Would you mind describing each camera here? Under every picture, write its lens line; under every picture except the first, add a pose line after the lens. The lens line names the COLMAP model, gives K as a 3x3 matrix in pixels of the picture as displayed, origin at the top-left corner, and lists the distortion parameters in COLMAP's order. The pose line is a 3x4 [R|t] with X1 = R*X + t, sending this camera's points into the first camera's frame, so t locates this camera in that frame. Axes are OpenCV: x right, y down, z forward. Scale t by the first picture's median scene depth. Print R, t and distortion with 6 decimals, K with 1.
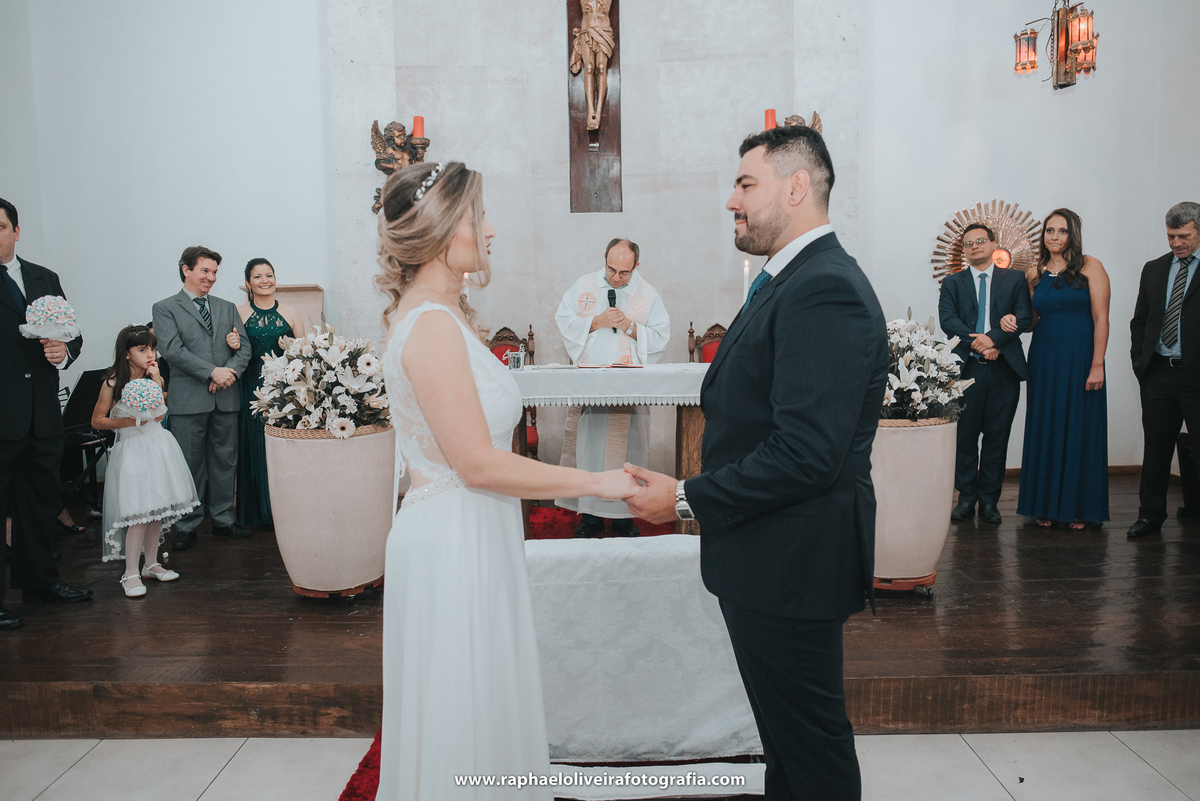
lens RADIAL K [[891.8, 0, 600.0], [0, 891.8, 400.5], [0, 0, 1]] dist [-0.042057, -0.003893]
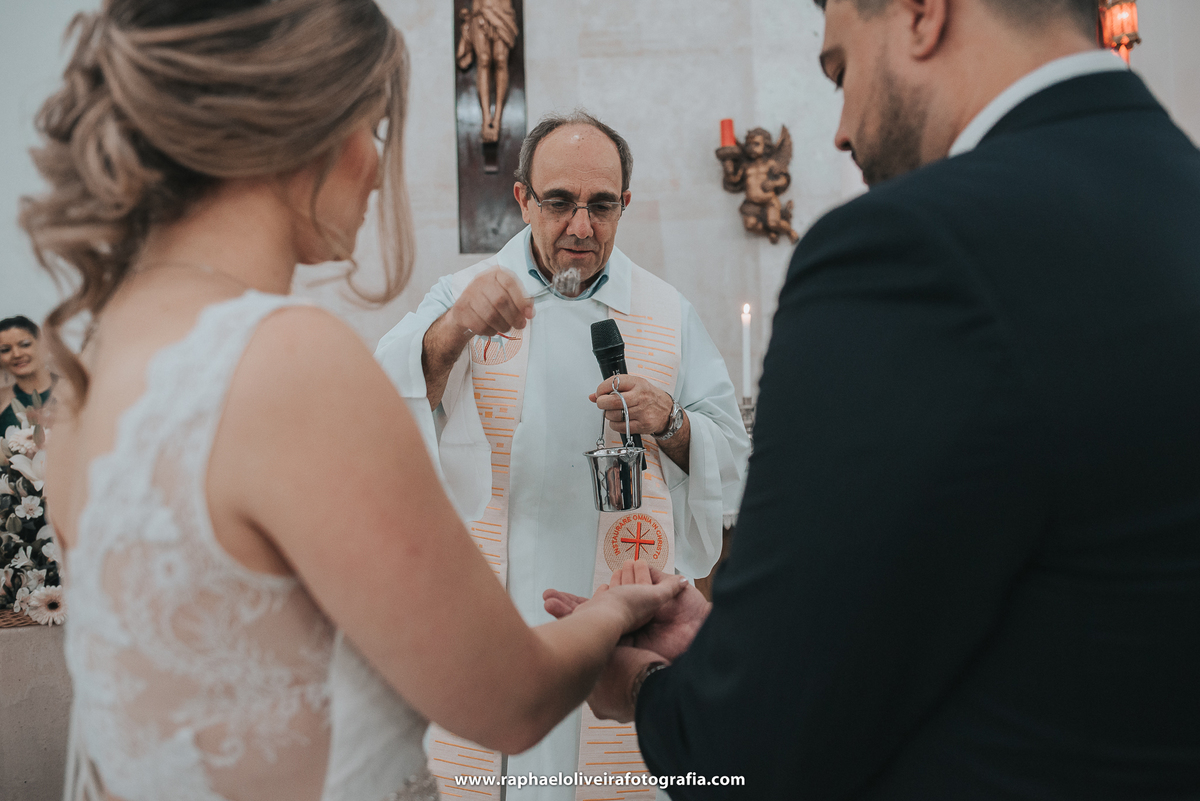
lens RADIAL K [[855.4, 0, 600.0], [0, 855.4, 400.5], [0, 0, 1]] dist [-0.030704, 0.004521]
pose [[0.987572, -0.015317, 0.156419, -0.039723], [0.030239, 0.995163, -0.093464, -0.029220], [-0.154231, 0.097033, 0.983259, 0.391823]]
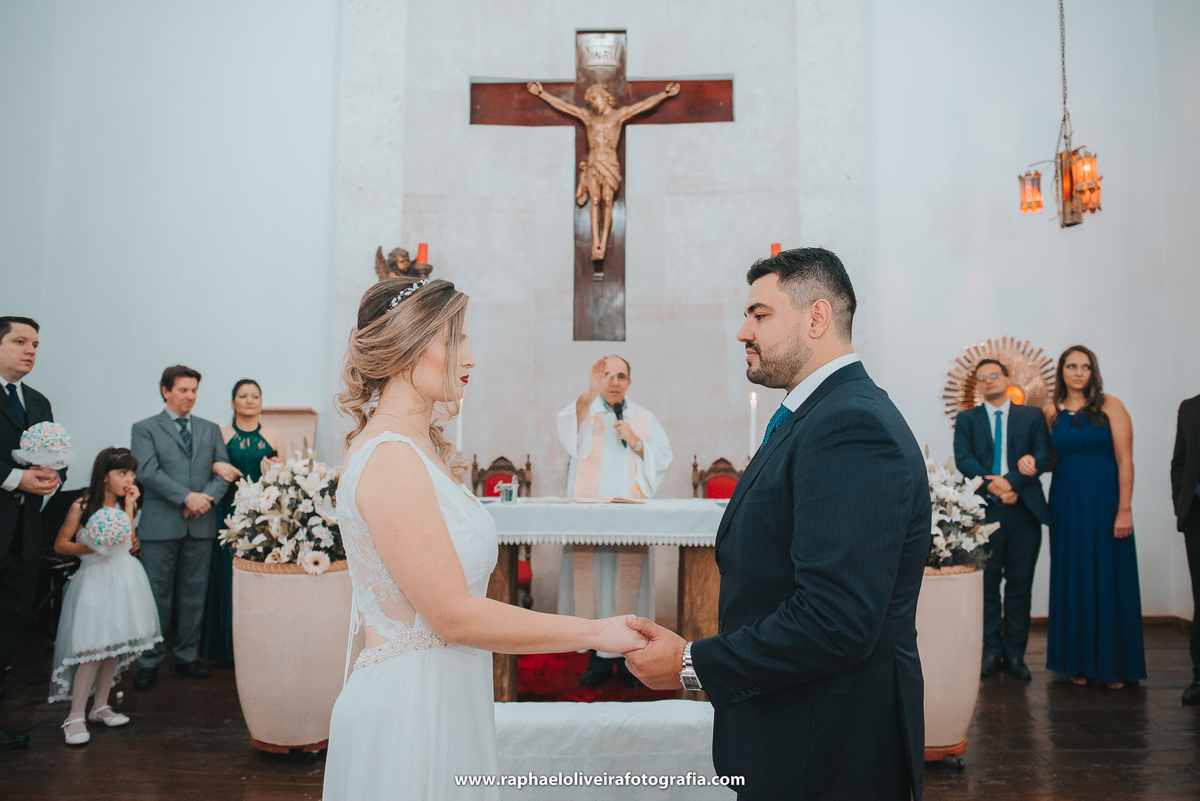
lens RADIAL K [[855.4, 0, 600.0], [0, 855.4, 400.5], [0, 0, 1]] dist [-0.030704, 0.004521]
pose [[0.999742, 0.022134, -0.005062, 0.004075], [-0.022633, 0.989200, -0.144814, -0.012466], [0.001802, 0.144892, 0.989446, 0.092414]]
